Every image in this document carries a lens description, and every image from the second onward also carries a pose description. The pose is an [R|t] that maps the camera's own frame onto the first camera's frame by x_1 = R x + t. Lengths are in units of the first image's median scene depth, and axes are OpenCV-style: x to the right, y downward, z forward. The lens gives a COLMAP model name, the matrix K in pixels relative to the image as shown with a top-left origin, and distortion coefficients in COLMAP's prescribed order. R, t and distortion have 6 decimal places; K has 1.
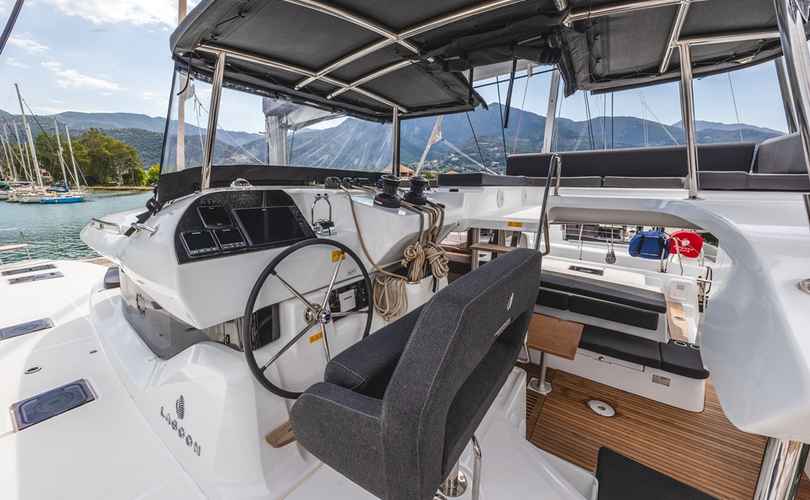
lens RADIAL K [[303.8, 0, 405.0], [0, 303.8, 250.0], [0, 0, 1]] dist [0.000273, 0.000007]
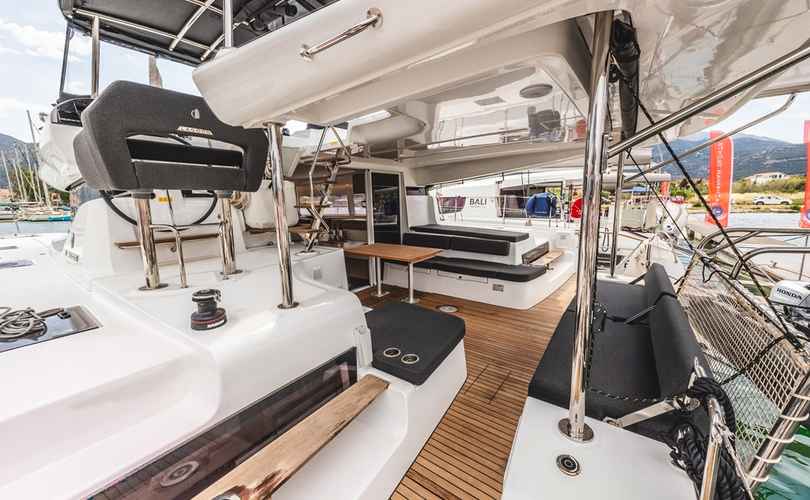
lens RADIAL K [[303.8, 0, 405.0], [0, 303.8, 250.0], [0, 0, 1]] dist [0.000273, 0.000007]
pose [[0.999802, -0.017919, -0.008598, 0.778580], [0.017572, 0.999092, -0.038800, 0.520026], [0.009285, 0.038641, 0.999210, -0.425735]]
